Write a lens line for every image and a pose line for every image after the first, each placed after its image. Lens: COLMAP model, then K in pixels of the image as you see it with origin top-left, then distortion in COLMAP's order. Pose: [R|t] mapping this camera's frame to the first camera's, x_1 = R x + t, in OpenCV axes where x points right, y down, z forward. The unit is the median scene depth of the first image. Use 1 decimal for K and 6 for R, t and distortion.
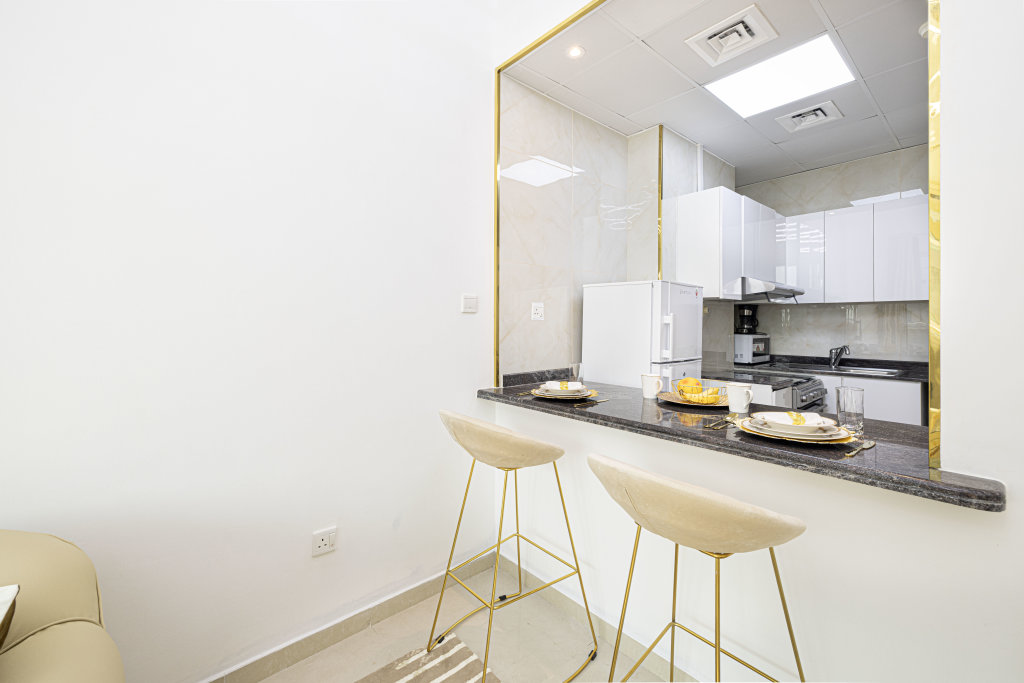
lens RADIAL K [[413.0, 0, 519.8], [0, 413.0, 323.0], [0, 0, 1]] dist [0.001599, 0.000207]
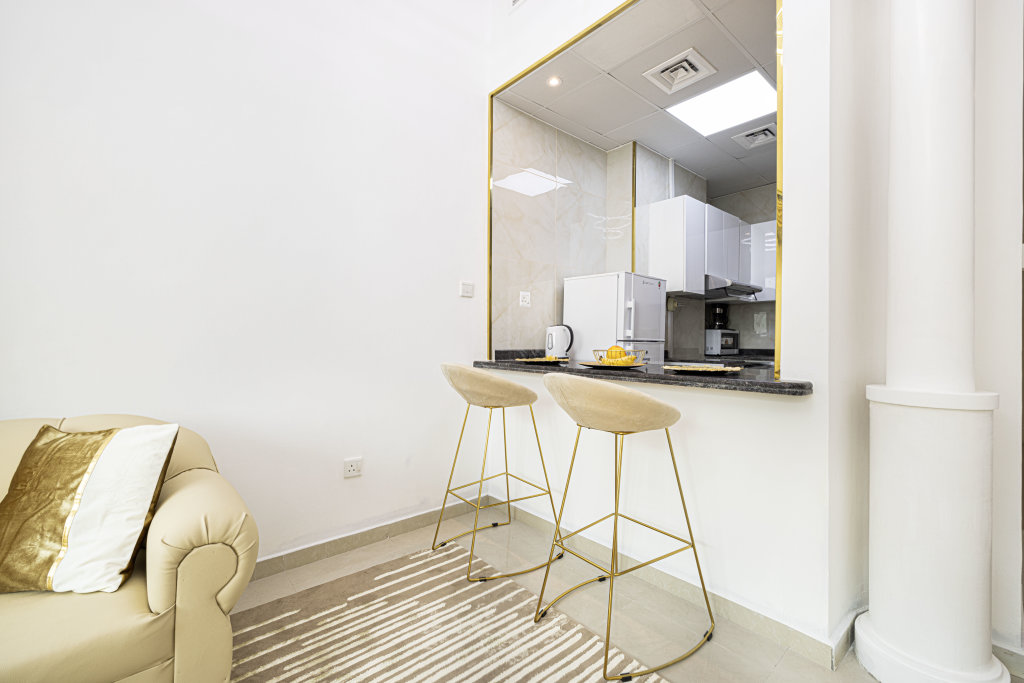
lens RADIAL K [[419.0, 0, 527.0], [0, 419.0, 346.8], [0, 0, 1]] dist [-0.009289, 0.000494]
pose [[0.999975, 0.001188, 0.007005, 0.040462], [-0.001293, 0.999888, 0.014938, 0.089927], [-0.006986, -0.014947, 0.999864, -0.204089]]
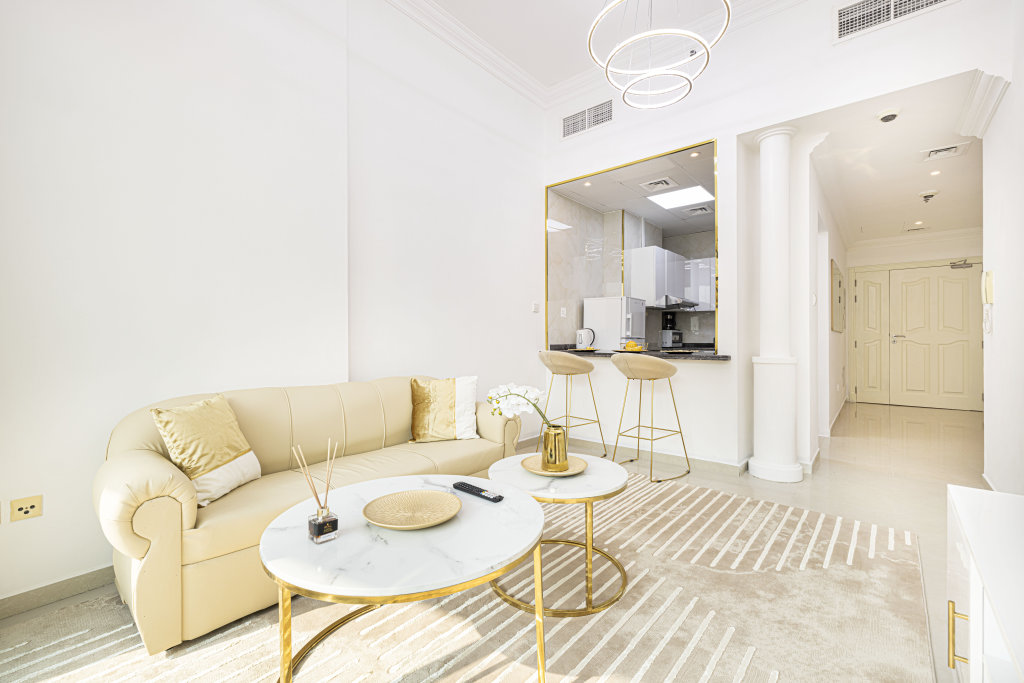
lens RADIAL K [[432.8, 0, 525.5], [0, 432.8, 339.5], [0, 0, 1]] dist [0.002630, 0.000602]
pose [[0.985961, -0.003050, 0.166949, -0.461281], [0.002248, 0.999985, 0.004993, 0.085597], [-0.166962, -0.004548, 0.985953, -0.924112]]
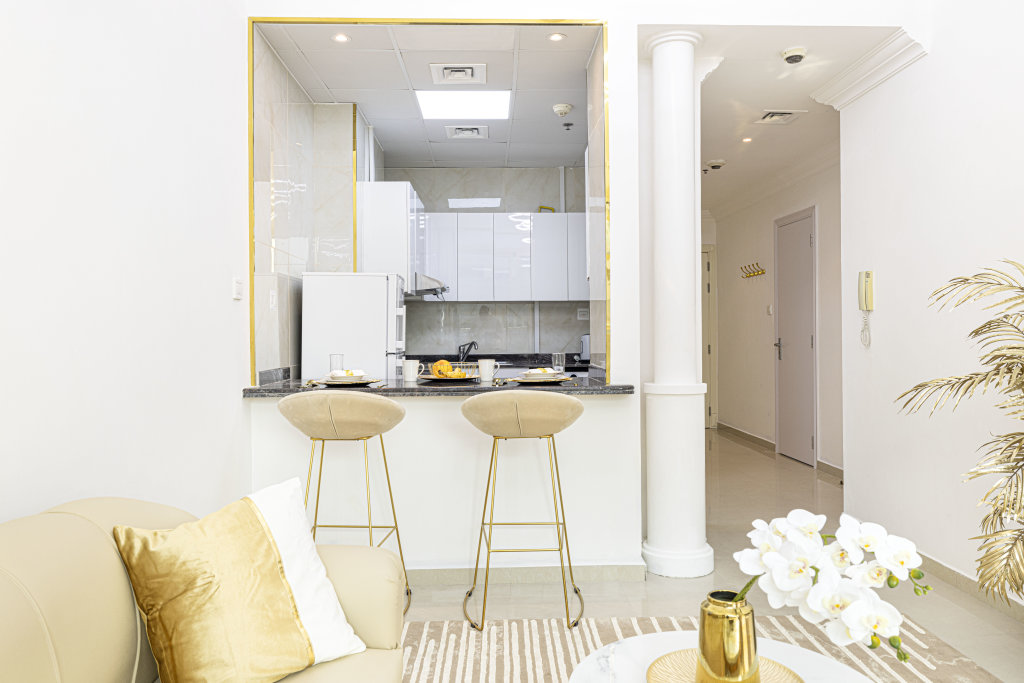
lens RADIAL K [[728.6, 0, 514.0], [0, 728.6, 332.9], [0, 0, 1]] dist [-0.001151, -0.000918]
pose [[0.628930, -0.004298, 0.777450, -0.838903], [0.004760, 0.999987, 0.001677, 0.040404], [-0.777448, 0.002646, 0.628942, -0.359432]]
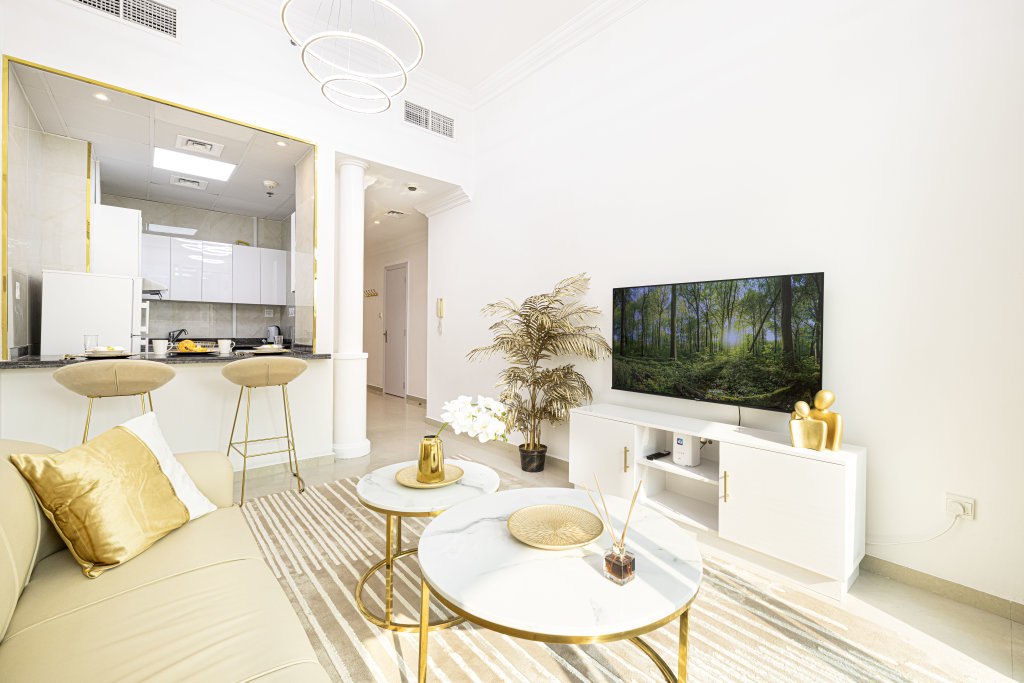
lens RADIAL K [[425.4, 0, 509.9], [0, 425.4, 333.2], [0, 0, 1]] dist [0.001733, 0.000256]
pose [[-0.000466, -0.006788, 0.999977, -1.067384], [-0.015658, 0.999854, 0.006780, 0.054861], [-0.999877, -0.015654, -0.000572, -0.265105]]
